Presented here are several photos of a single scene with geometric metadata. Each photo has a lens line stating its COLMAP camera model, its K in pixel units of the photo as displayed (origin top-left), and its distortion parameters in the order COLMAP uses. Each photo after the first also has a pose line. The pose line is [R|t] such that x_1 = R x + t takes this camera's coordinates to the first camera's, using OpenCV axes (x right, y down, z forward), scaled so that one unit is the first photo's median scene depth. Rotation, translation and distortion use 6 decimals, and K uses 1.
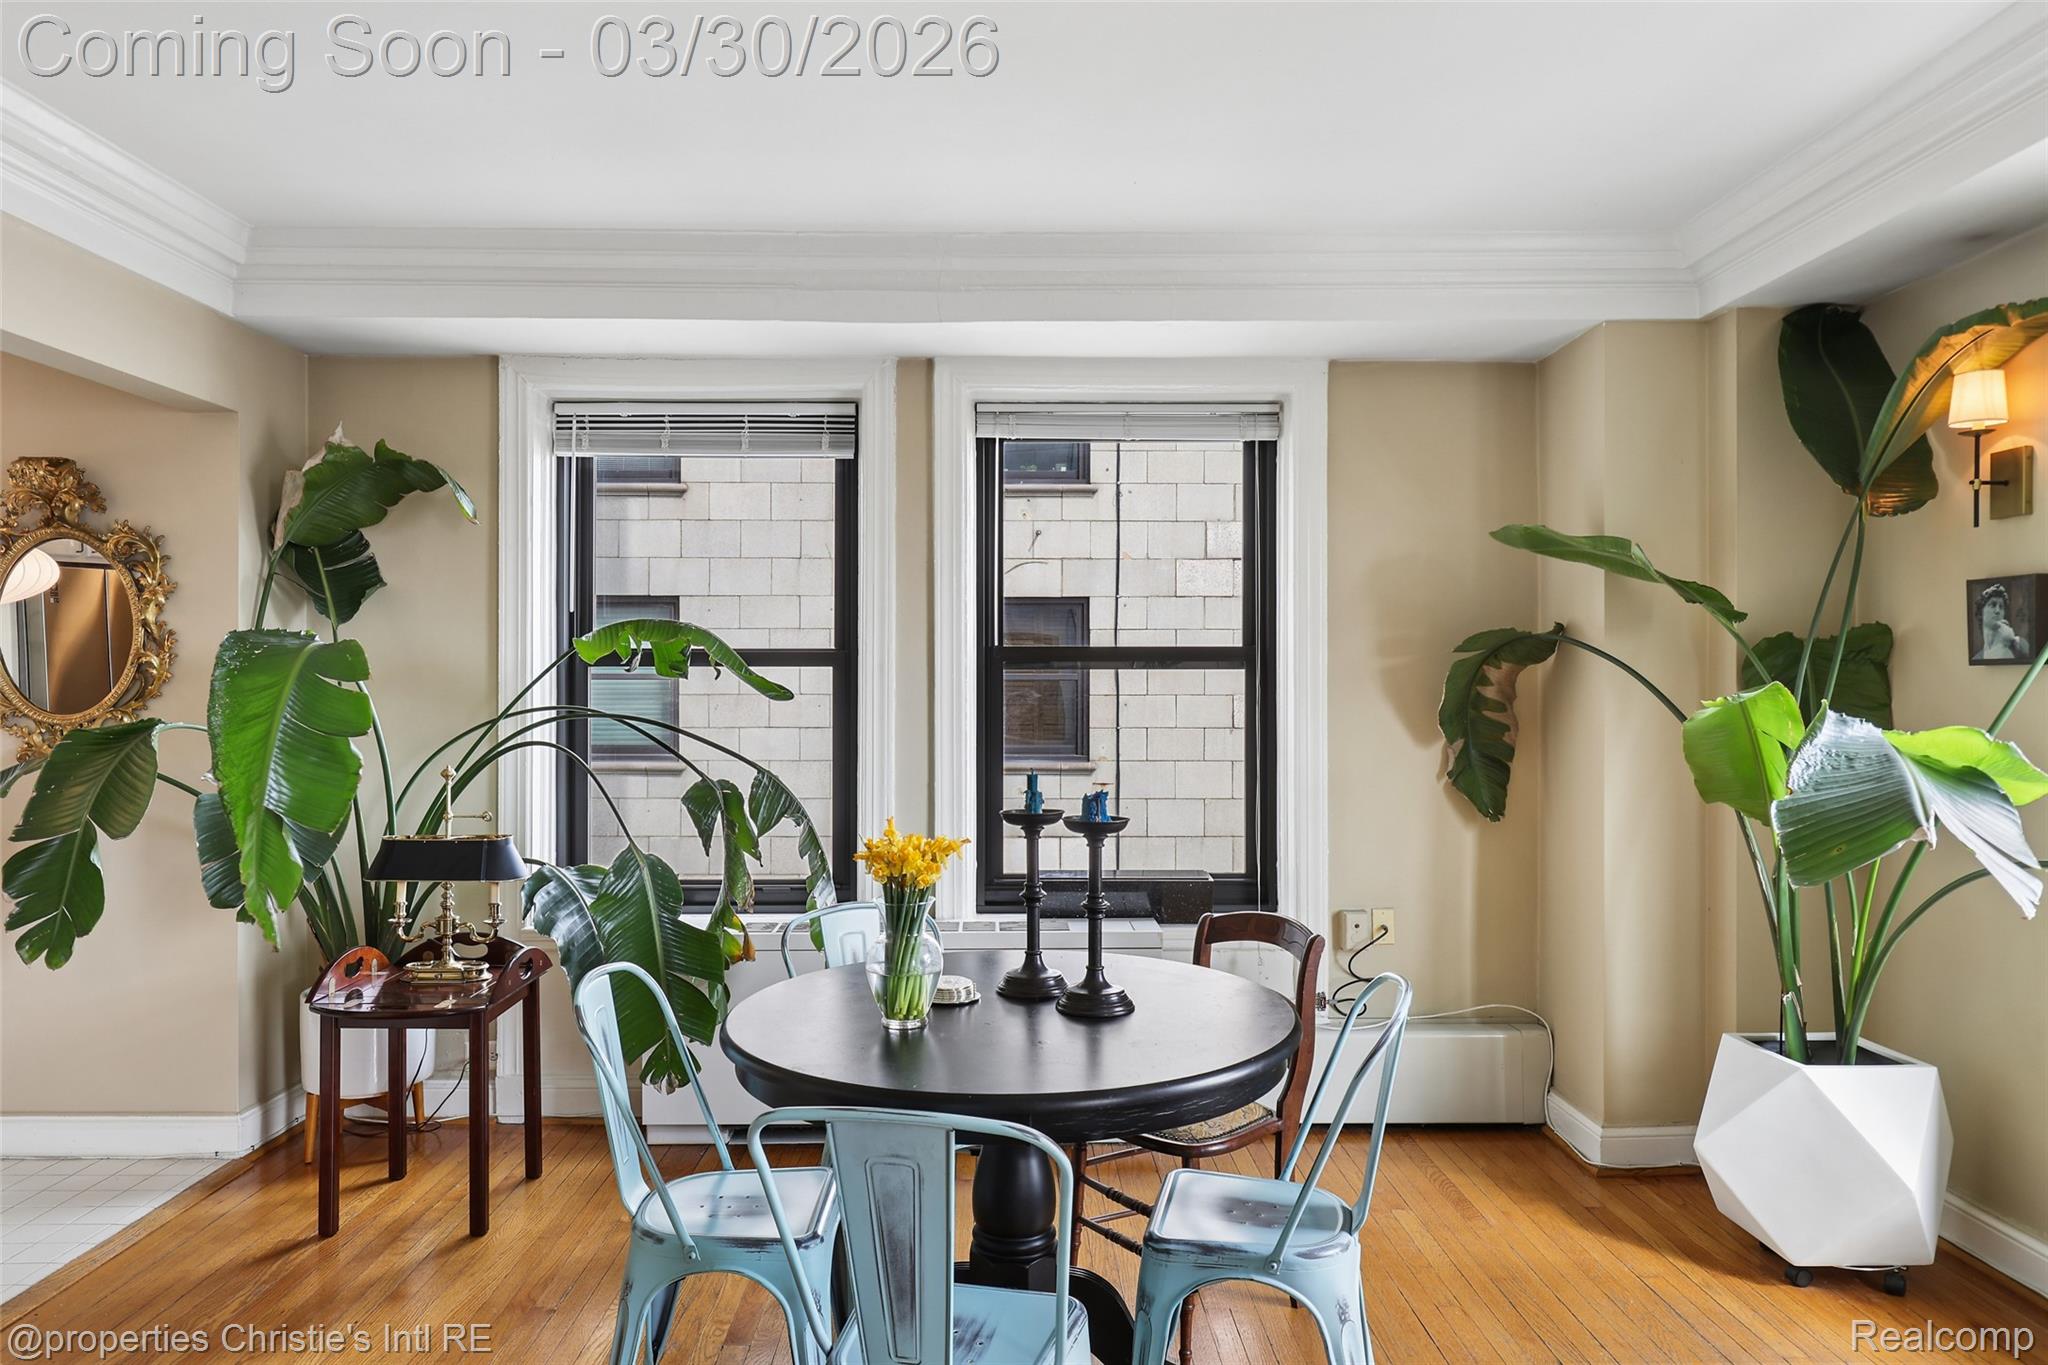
lens RADIAL K [[1304.8, 0, 1009.6], [0, 1304.8, 688.1], [0, 0, 1]] dist [-0.002719, 0.000697]
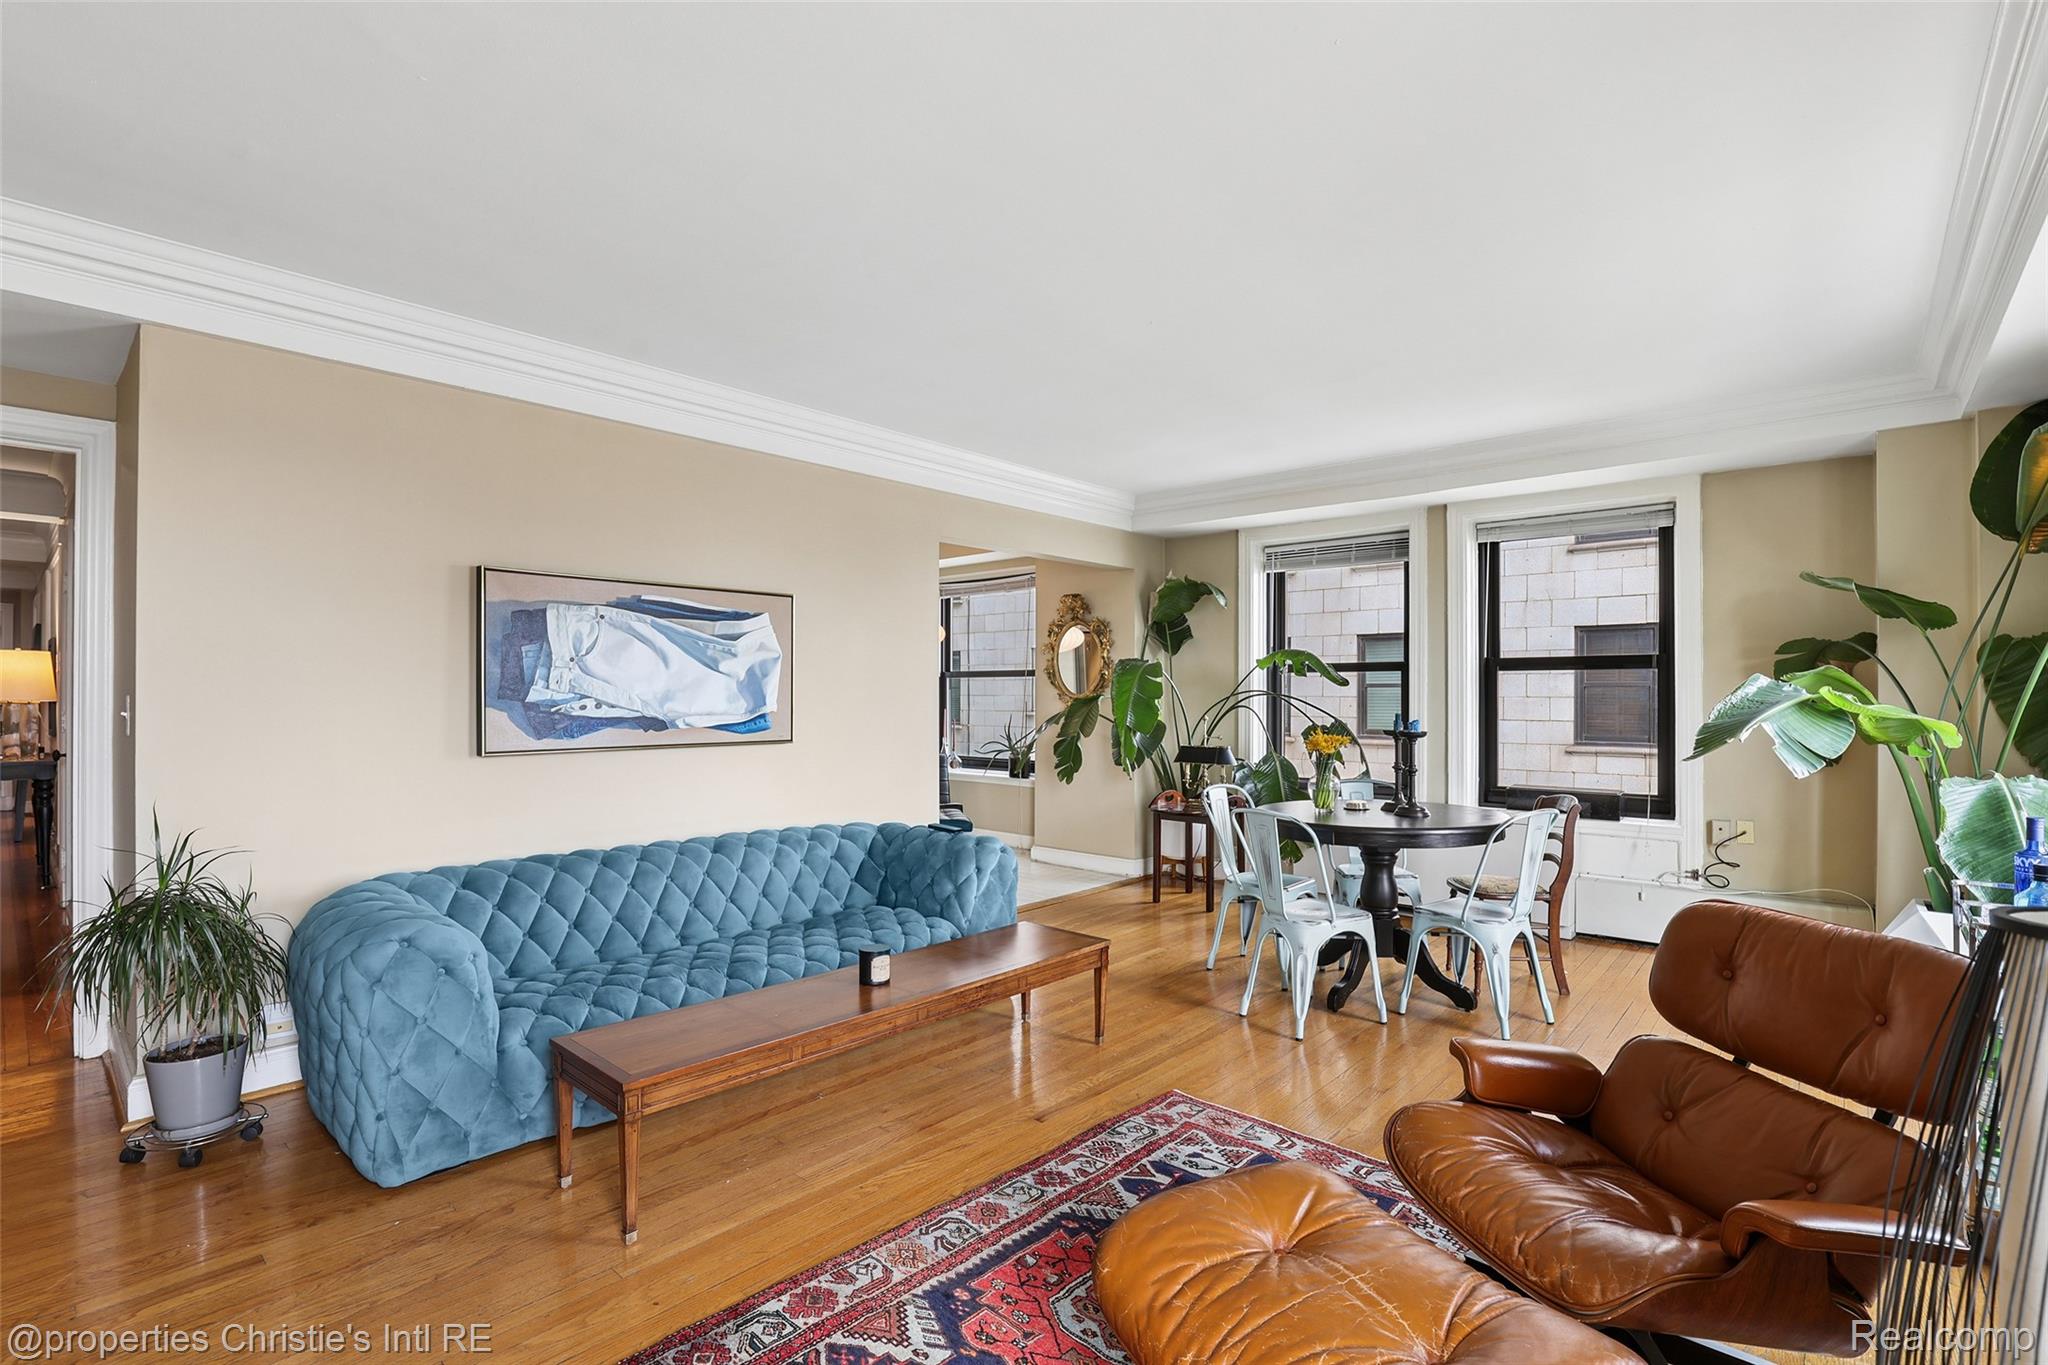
lens RADIAL K [[942.3, 0, 1026.5], [0, 942.3, 688.8], [0, 0, 1]] dist [-0.024764, 0.002071]
pose [[0.743109, -0.003614, -0.669161, 0.427803], [-0.003064, 0.999957, -0.008804, 0.026232], [0.669164, 0.008593, 0.743065, -0.431080]]
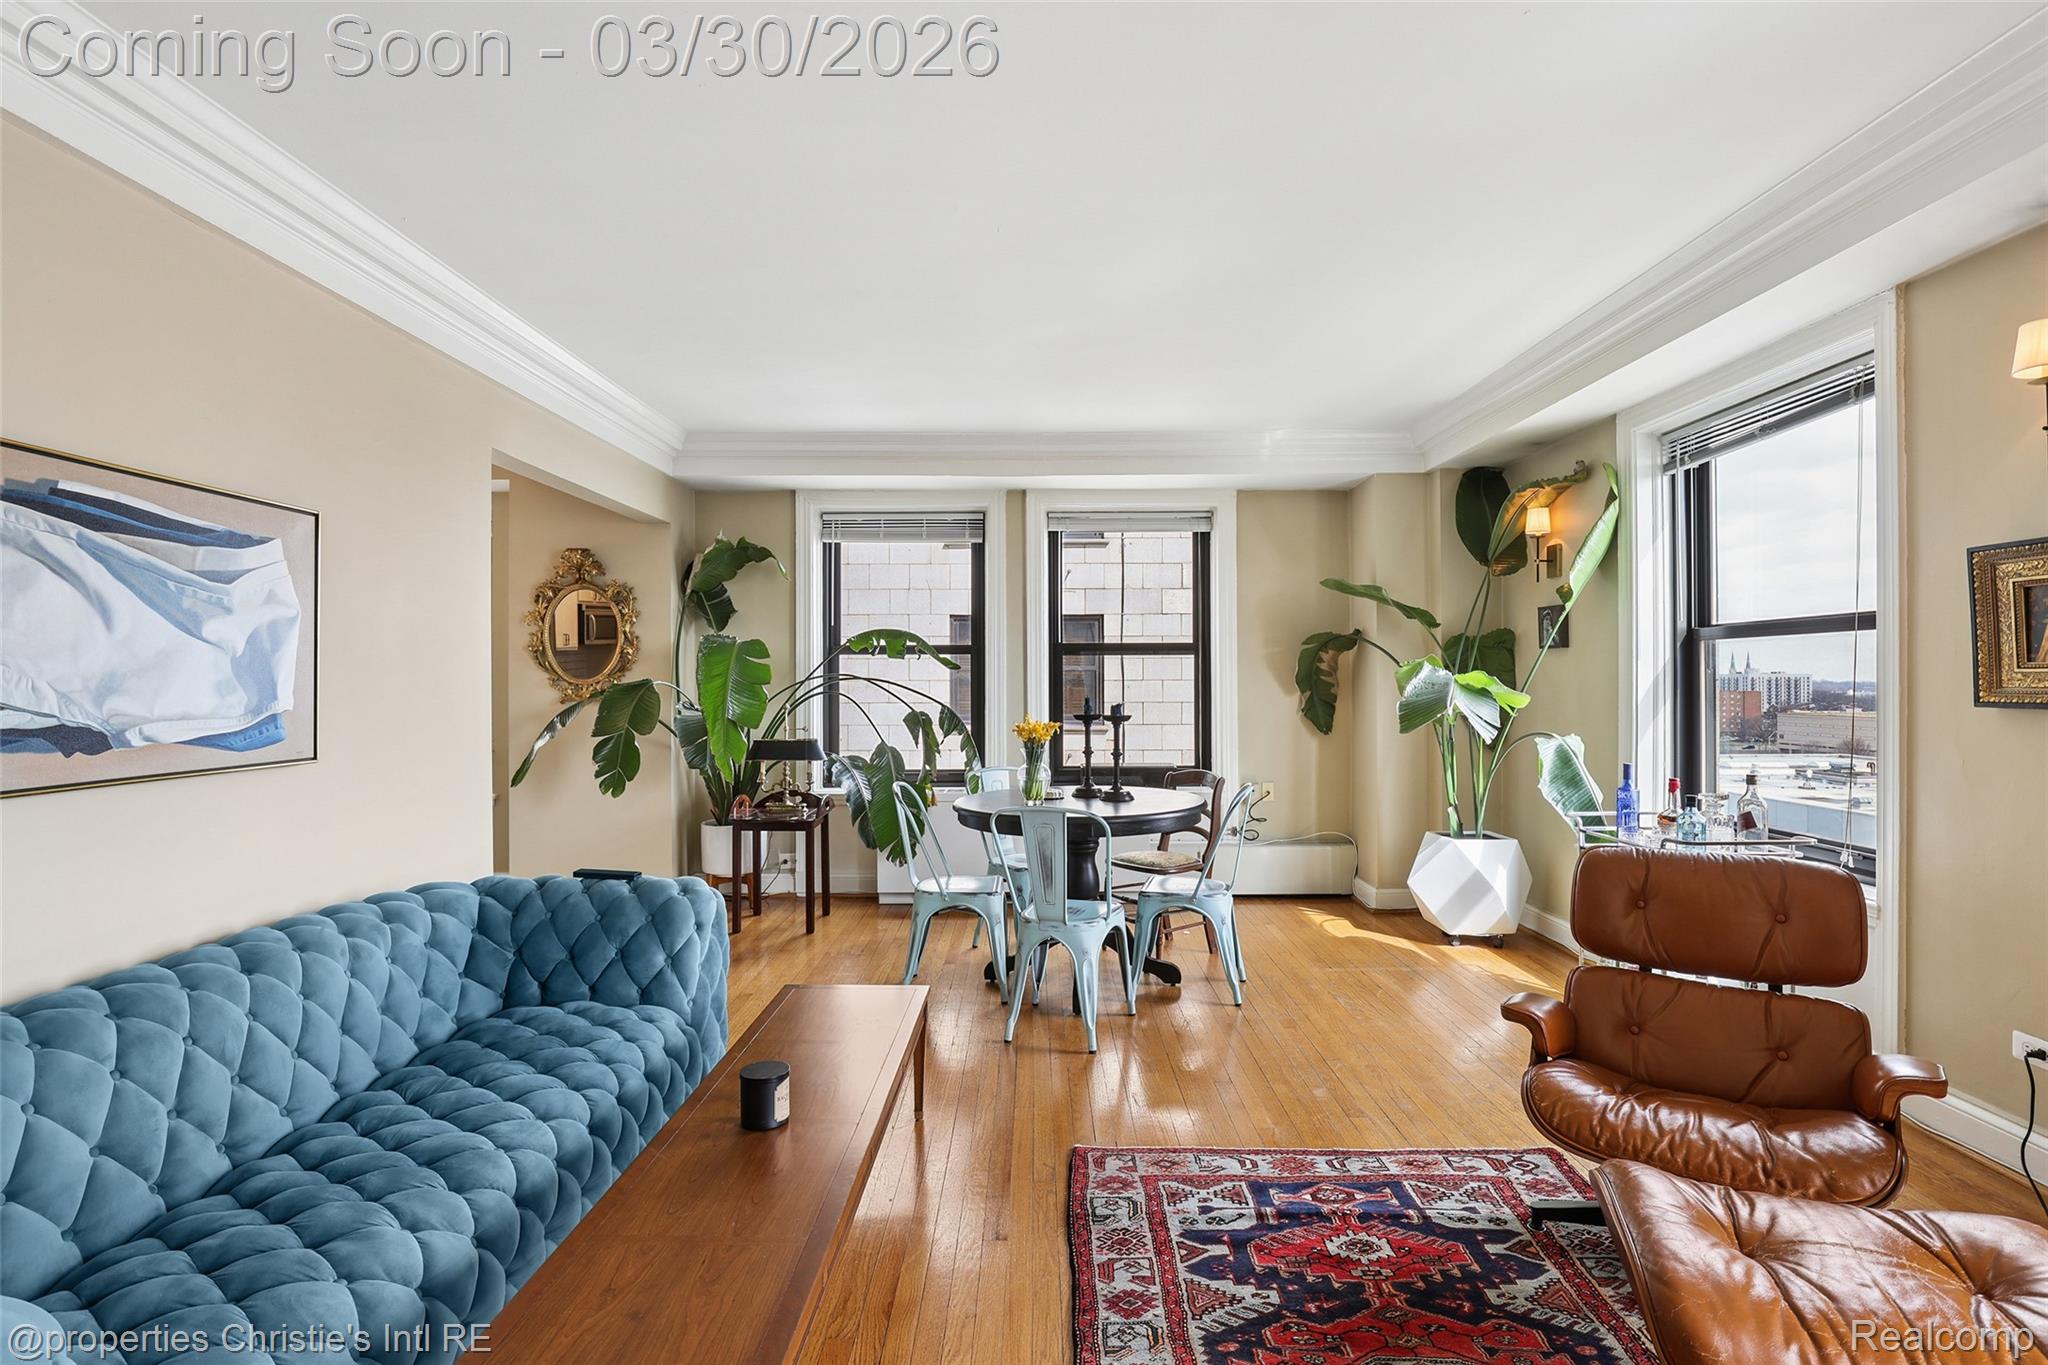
lens RADIAL K [[994.7, 0, 1022.2], [0, 994.7, 671.0], [0, 0, 1]] dist [-0.021434, 0.002712]
pose [[0.999850, -0.003271, -0.016989, -0.044574], [0.003078, 0.999931, -0.011380, 0.026678], [0.017025, 0.011326, 0.999791, -0.468300]]
